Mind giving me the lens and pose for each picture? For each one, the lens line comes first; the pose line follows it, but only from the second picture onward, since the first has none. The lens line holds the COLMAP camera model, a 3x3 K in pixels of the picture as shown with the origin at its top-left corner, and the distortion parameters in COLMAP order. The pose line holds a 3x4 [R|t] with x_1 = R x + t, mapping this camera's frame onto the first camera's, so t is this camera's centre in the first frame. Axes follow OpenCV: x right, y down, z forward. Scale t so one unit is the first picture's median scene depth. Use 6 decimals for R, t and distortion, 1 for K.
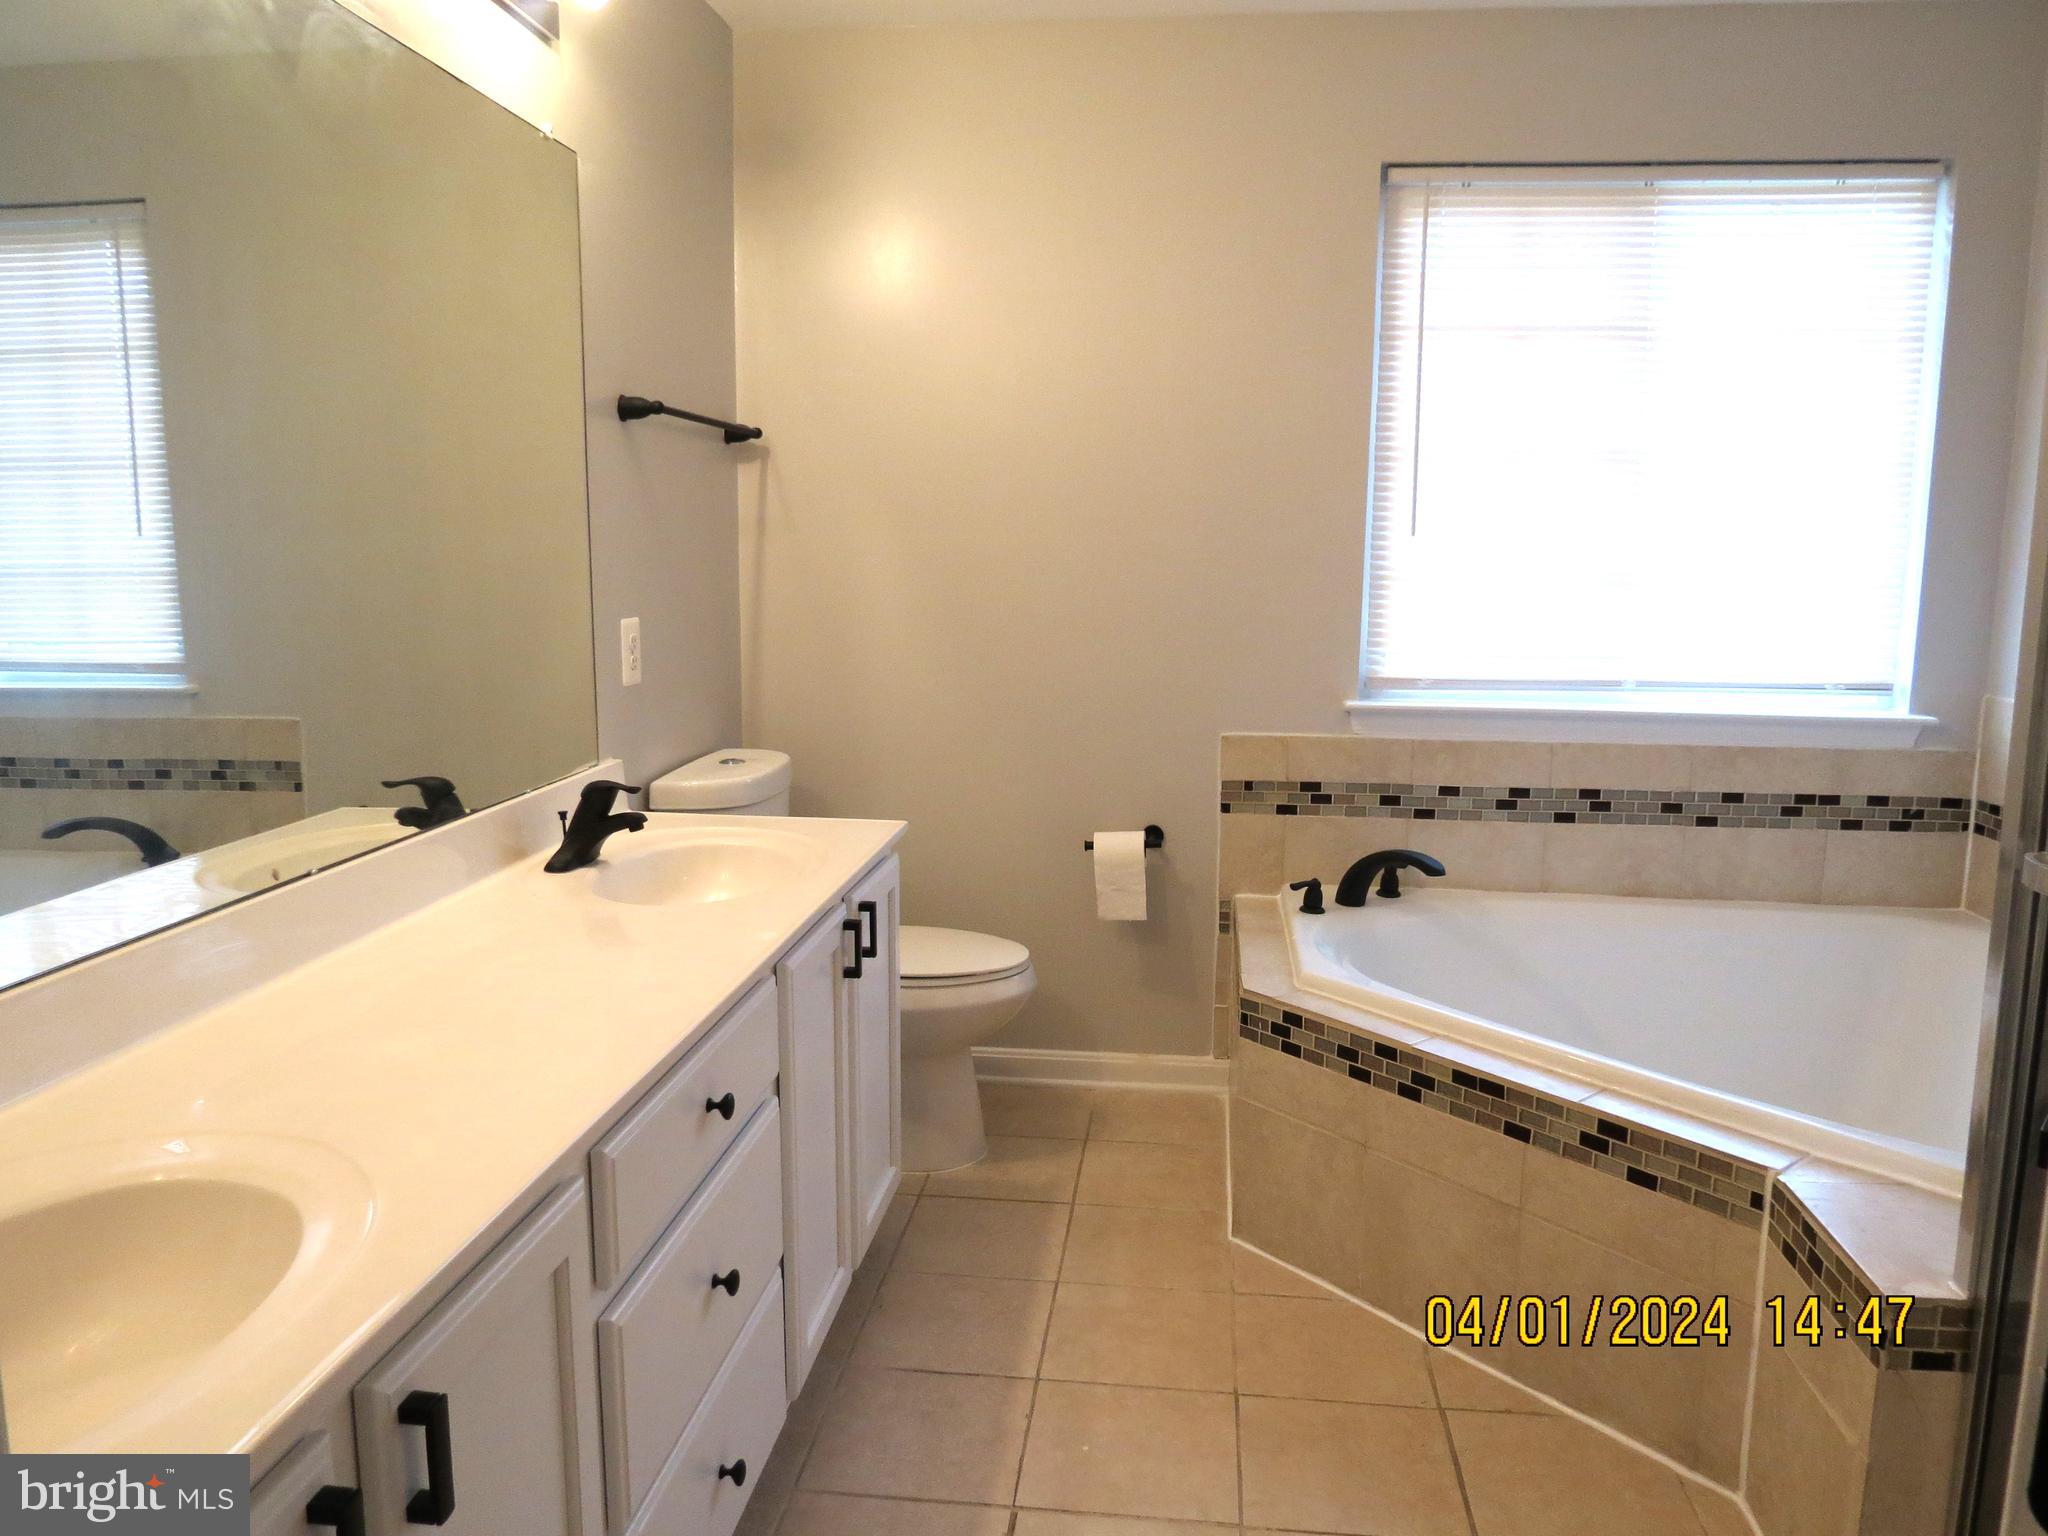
lens RADIAL K [[1450.9, 0, 1030.9], [0, 1450.9, 778.4], [0, 0, 1]] dist [-0.015743, -0.005648]
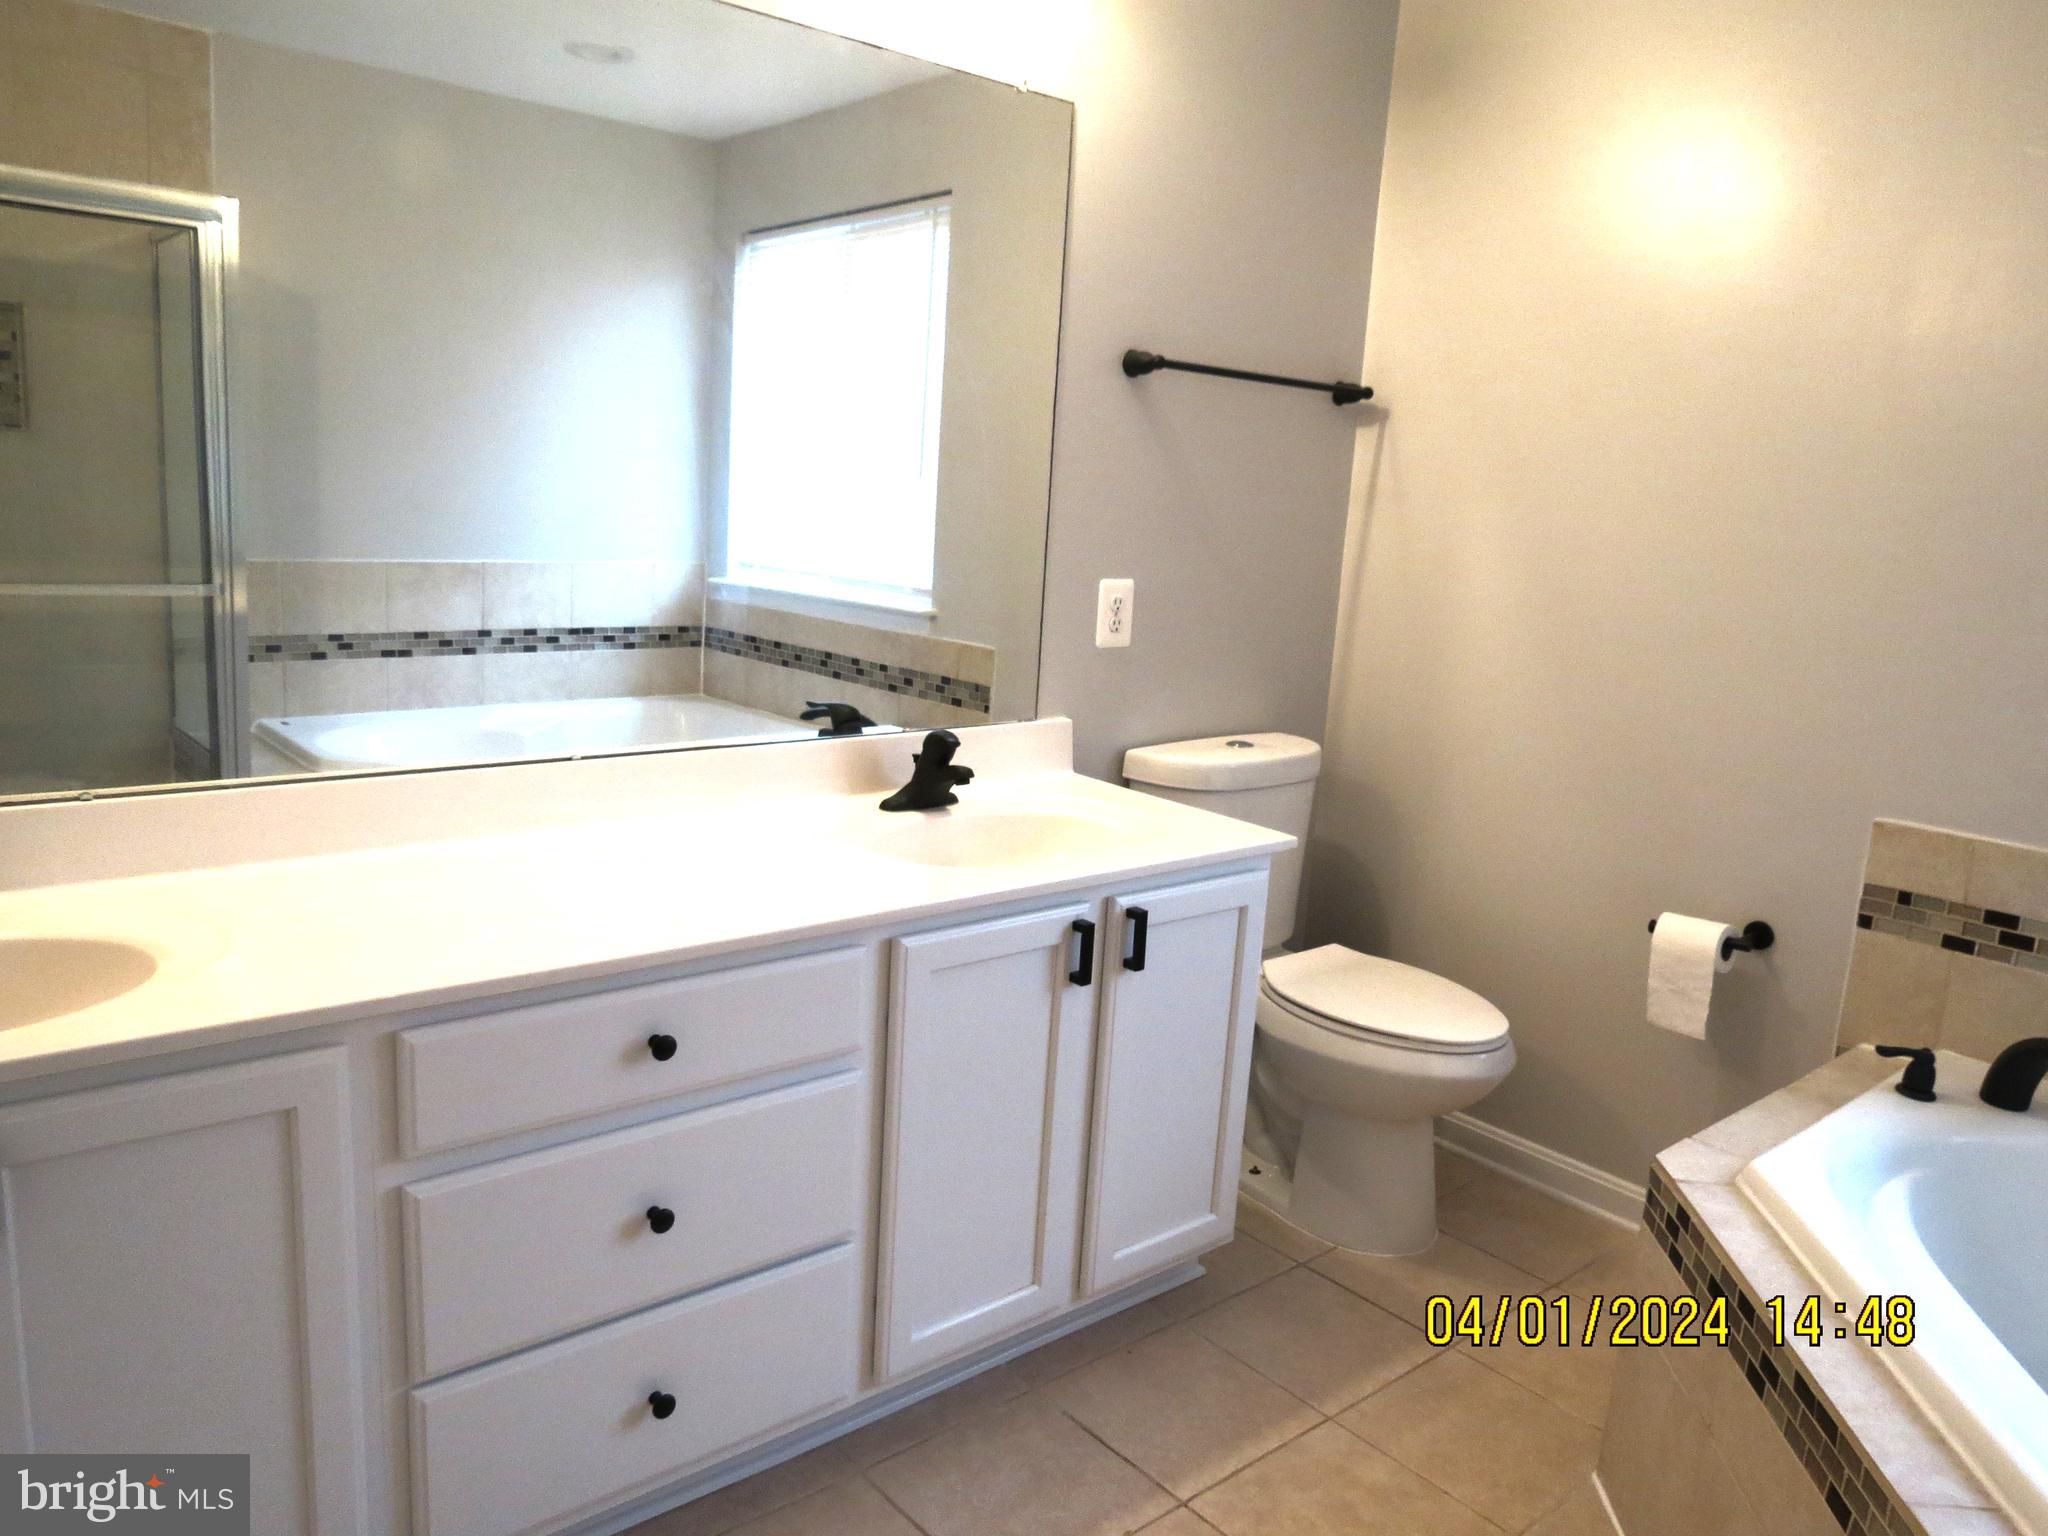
lens RADIAL K [[1459.8, 0, 1036.9], [0, 1459.8, 762.5], [0, 0, 1]] dist [-0.041725, 0.027013]
pose [[0.733509, 0.166842, -0.658884, 0.295177], [-0.164908, 0.984124, 0.065614, -0.036569], [0.659371, 0.060526, 0.749378, 0.195969]]
